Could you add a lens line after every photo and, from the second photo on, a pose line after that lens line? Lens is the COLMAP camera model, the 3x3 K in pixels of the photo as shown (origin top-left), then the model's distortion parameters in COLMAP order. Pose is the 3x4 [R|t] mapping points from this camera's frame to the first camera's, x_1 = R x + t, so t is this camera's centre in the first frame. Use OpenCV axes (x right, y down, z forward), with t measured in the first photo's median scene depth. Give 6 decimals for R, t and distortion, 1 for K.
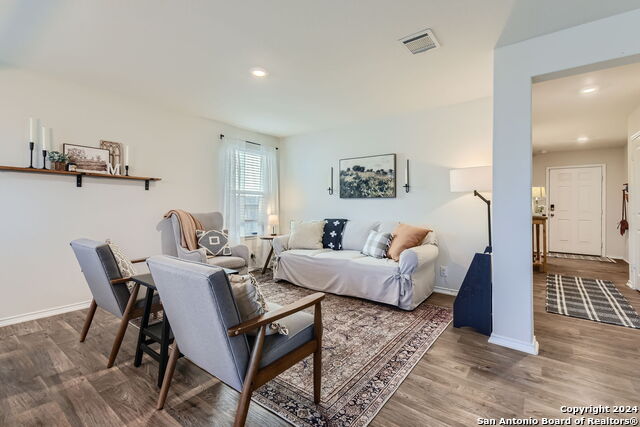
lens RADIAL K [[280.9, 0, 321.9], [0, 280.9, 207.1], [0, 0, 1]] dist [0.019348, -0.002325]
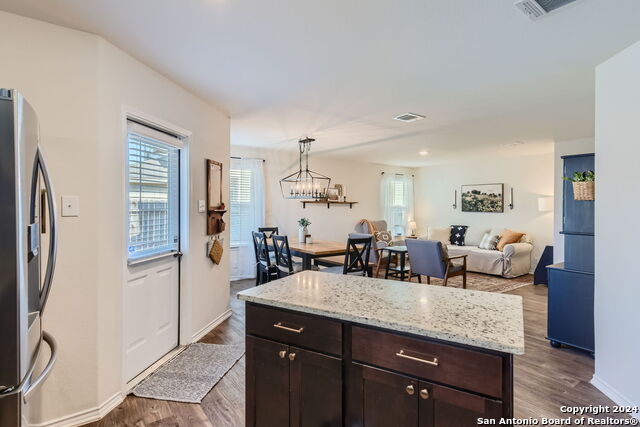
lens RADIAL K [[317.8, 0, 323.2], [0, 317.8, 208.0], [0, 0, 1]] dist [0.006826, 0.000864]
pose [[0.956707, 0.000522, -0.291052, -0.193436], [-0.001096, 0.999998, -0.001808, -0.061422], [0.291050, 0.002049, 0.956706, -1.076081]]
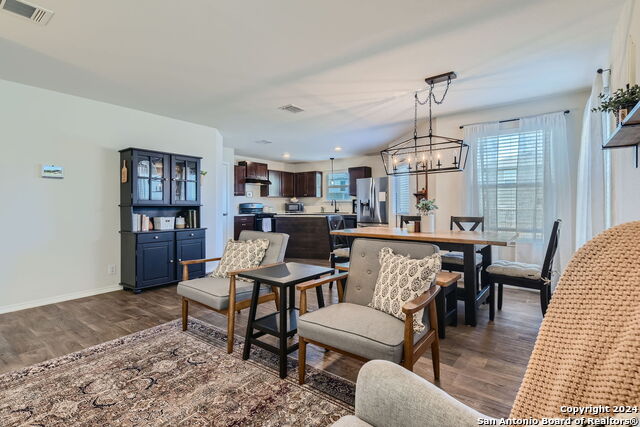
lens RADIAL K [[314.0, 0, 331.2], [0, 314.0, 204.4], [0, 0, 1]] dist [0.011373, -0.002141]
pose [[-0.999772, 0.000800, -0.021349, -0.354853], [0.000843, 0.999998, -0.001999, -0.001806], [0.021347, -0.002016, -0.999770, 1.241674]]
